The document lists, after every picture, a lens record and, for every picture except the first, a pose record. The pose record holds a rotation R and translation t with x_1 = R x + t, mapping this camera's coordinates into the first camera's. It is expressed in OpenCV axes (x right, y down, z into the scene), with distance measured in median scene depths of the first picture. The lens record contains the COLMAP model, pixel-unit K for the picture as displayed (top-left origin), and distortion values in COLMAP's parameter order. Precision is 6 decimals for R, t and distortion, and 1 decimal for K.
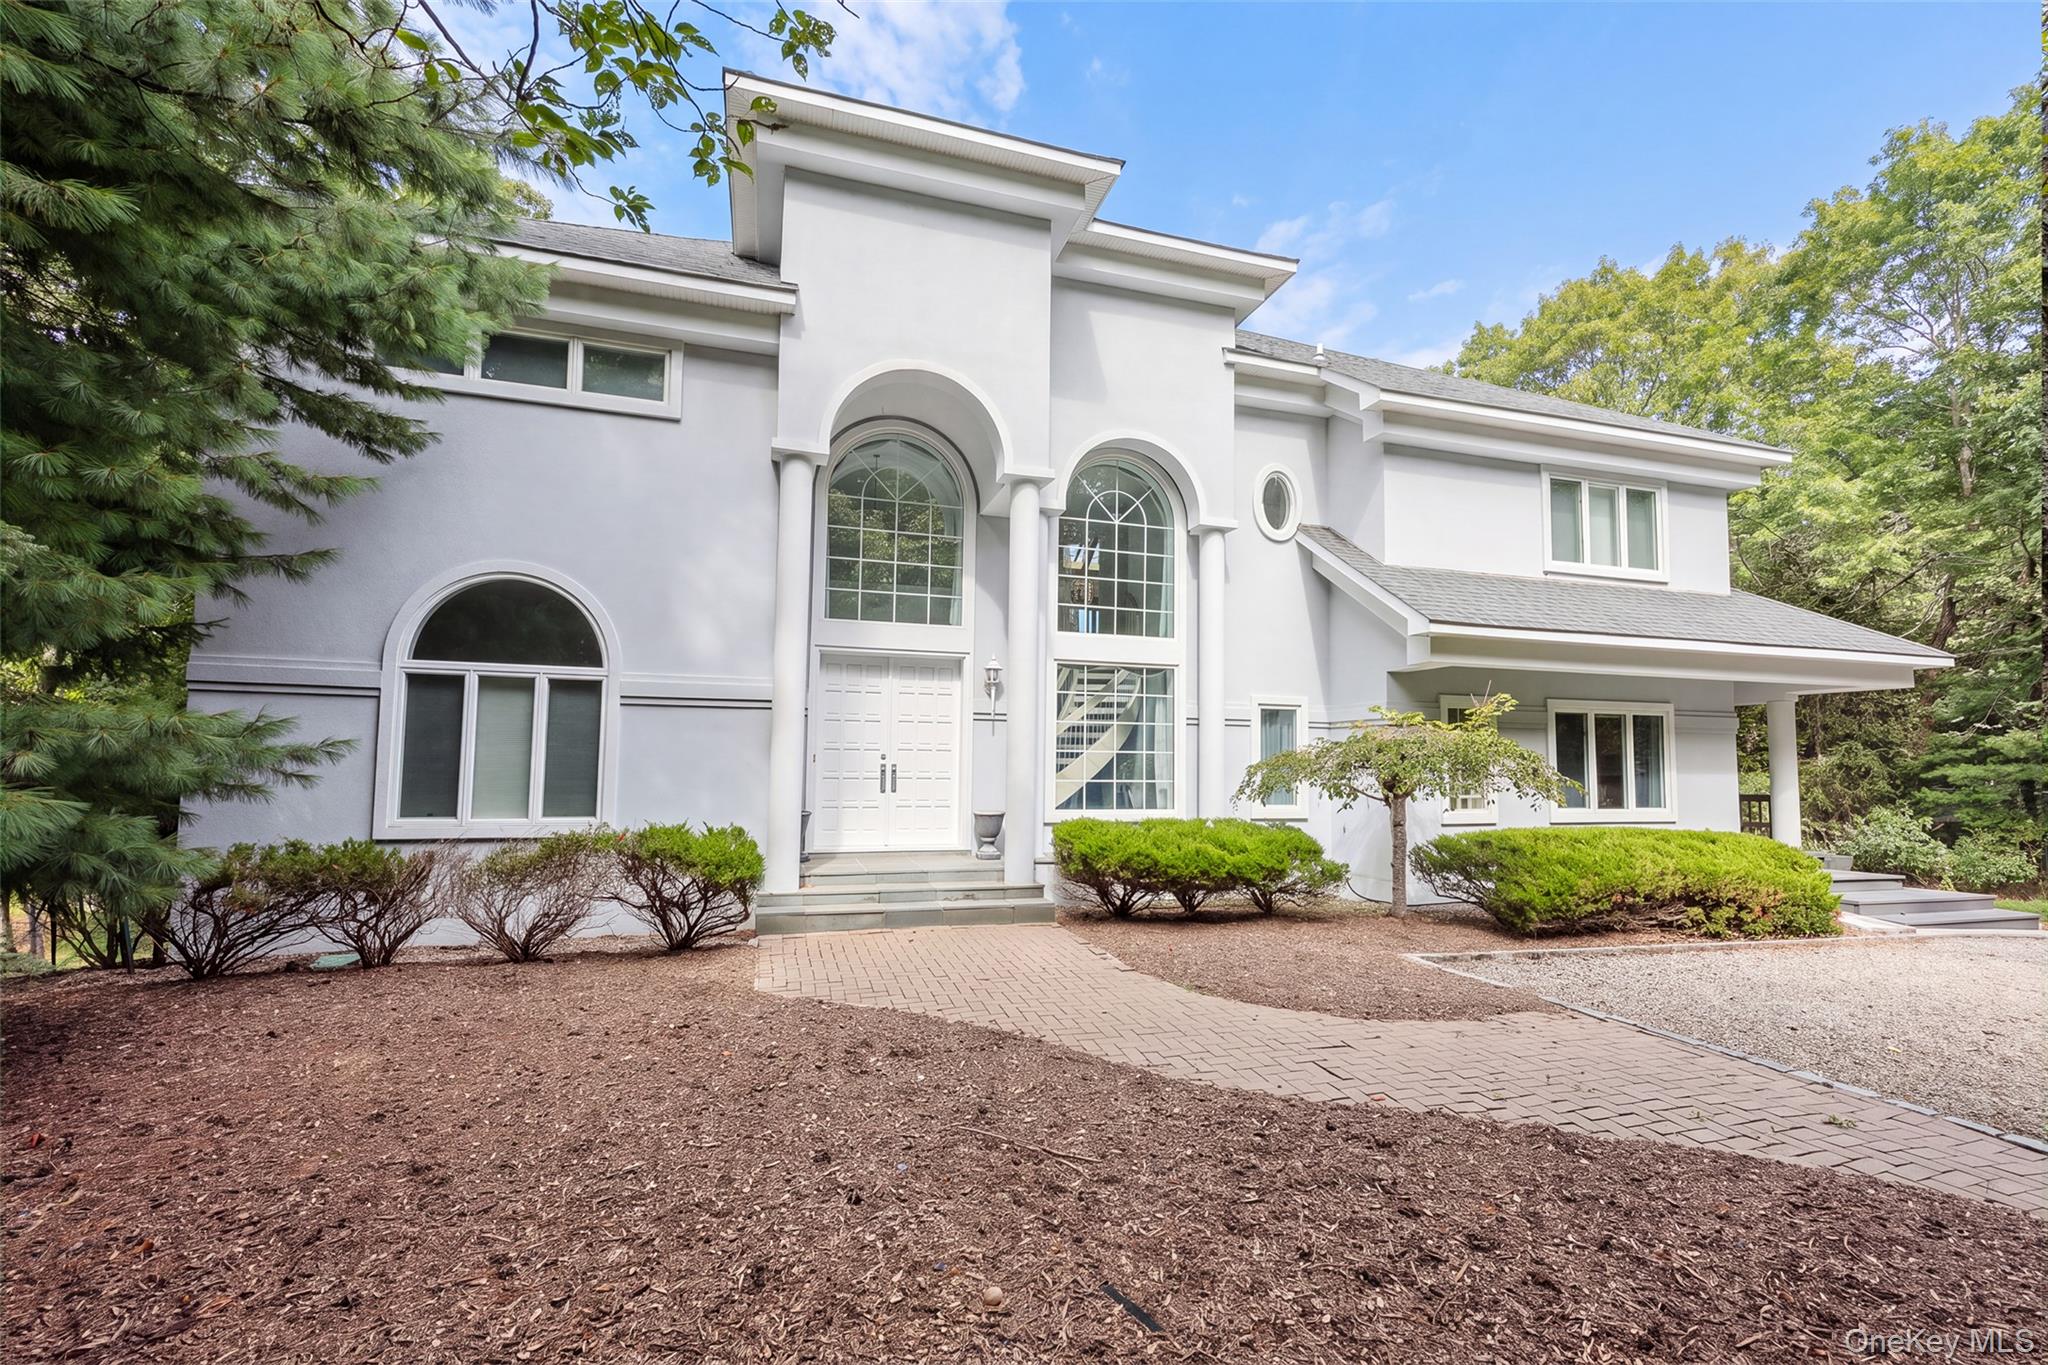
lens RADIAL K [[1008.0, 0, 1024.0], [0, 1008.0, 682.5], [0, 0, 1]] dist [-0.001476, -0.000271]
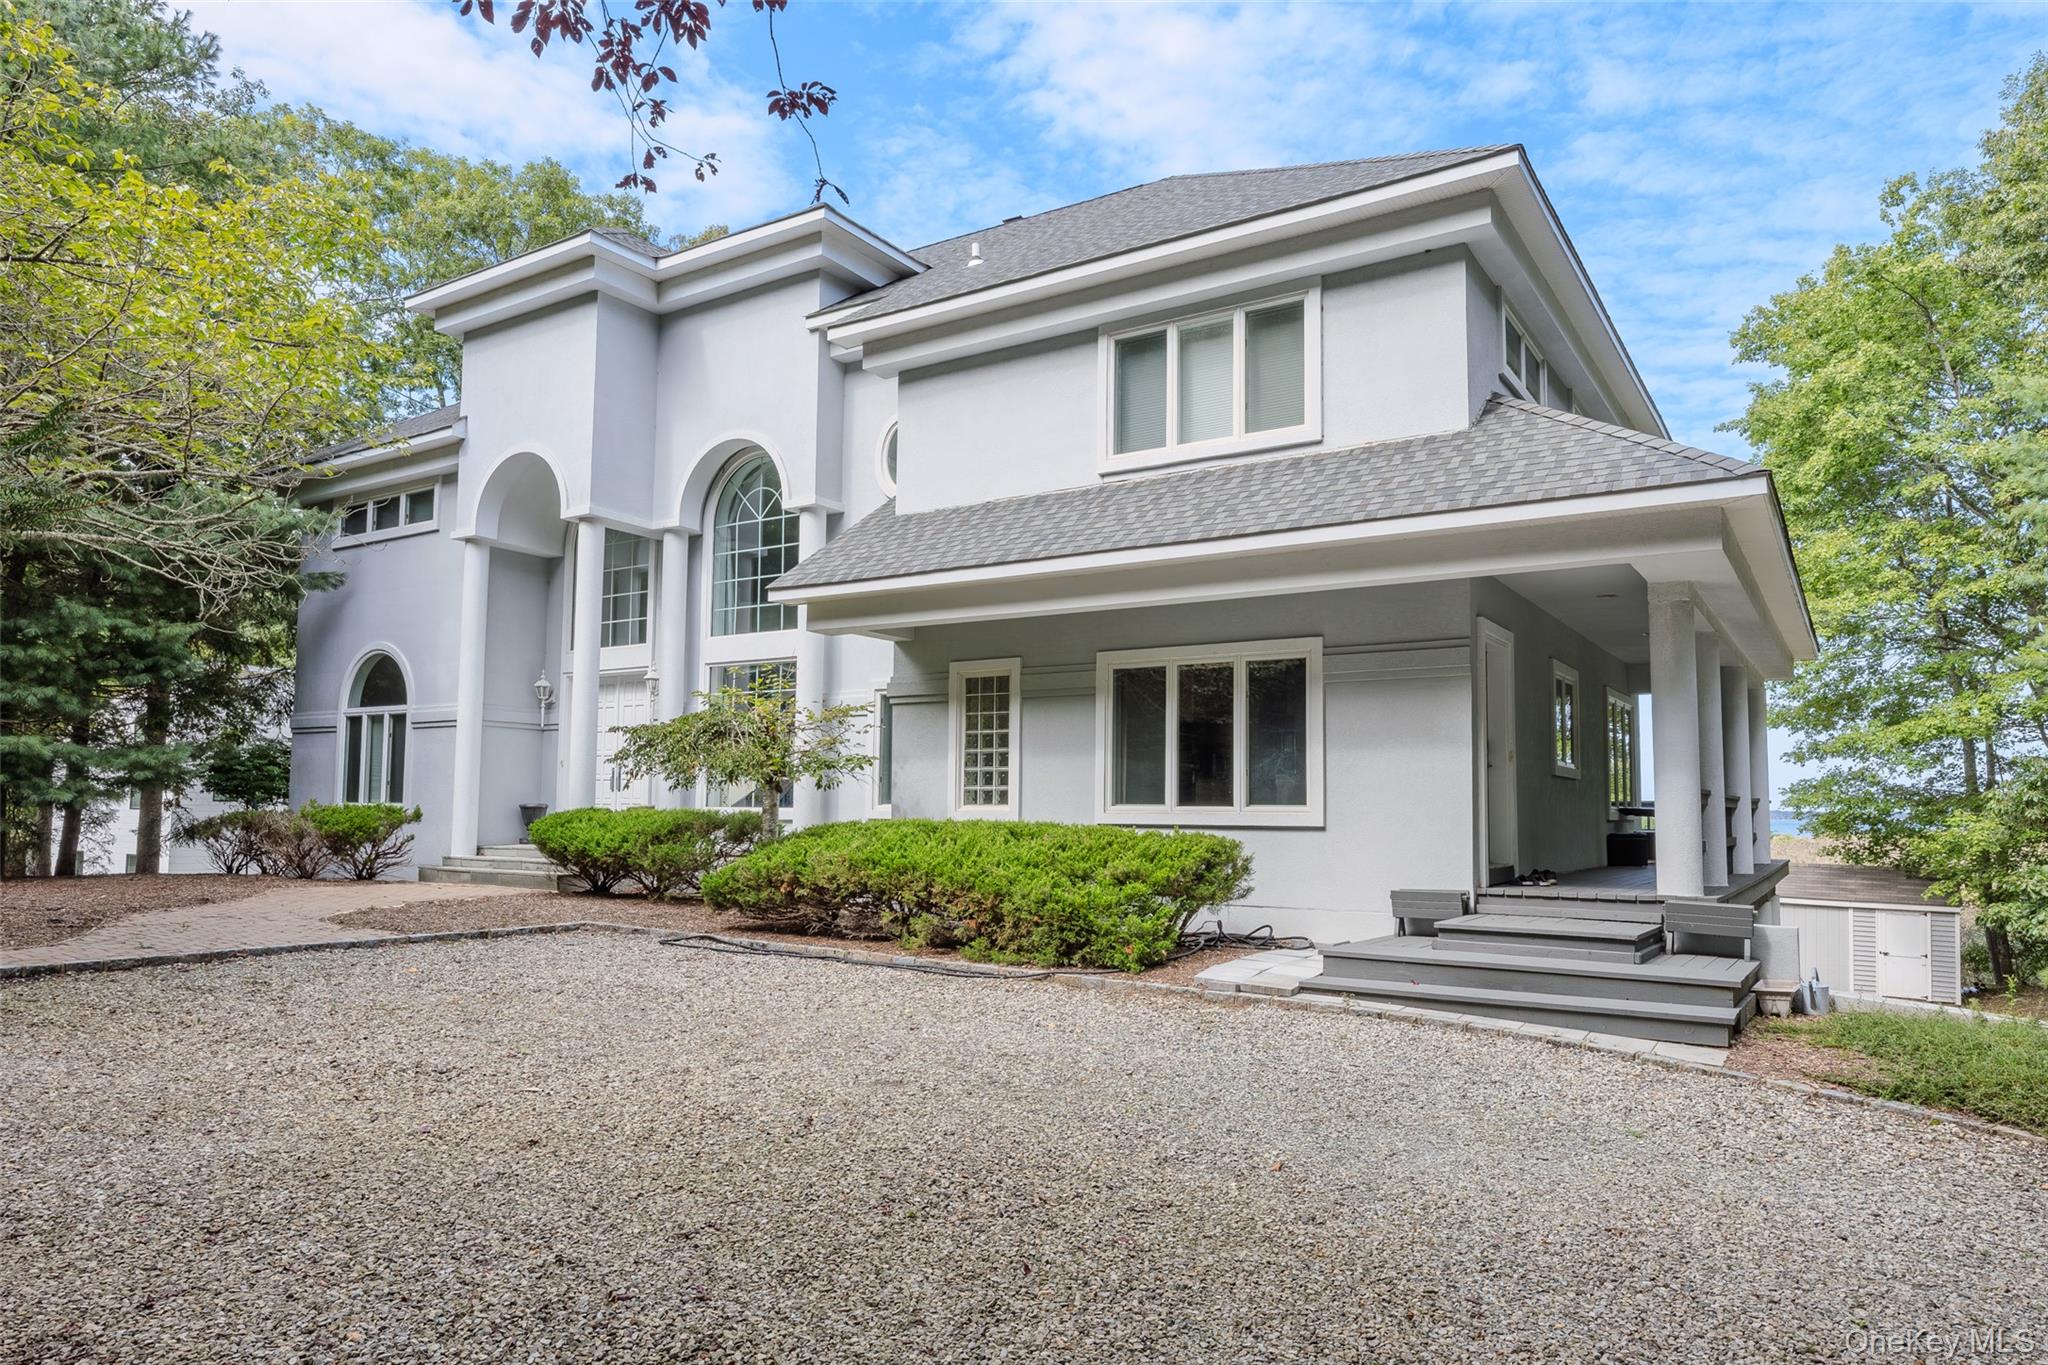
lens RADIAL K [[1298.5, 0, 1024.0], [0, 1298.5, 682.5], [0, 0, 1]] dist [-0.063413, 0.000222]
pose [[0.609246, -0.072314, -0.789677, 1.193402], [0.081244, 0.996285, -0.028553, 0.058513], [0.788808, -0.046761, 0.612858, 0.383555]]
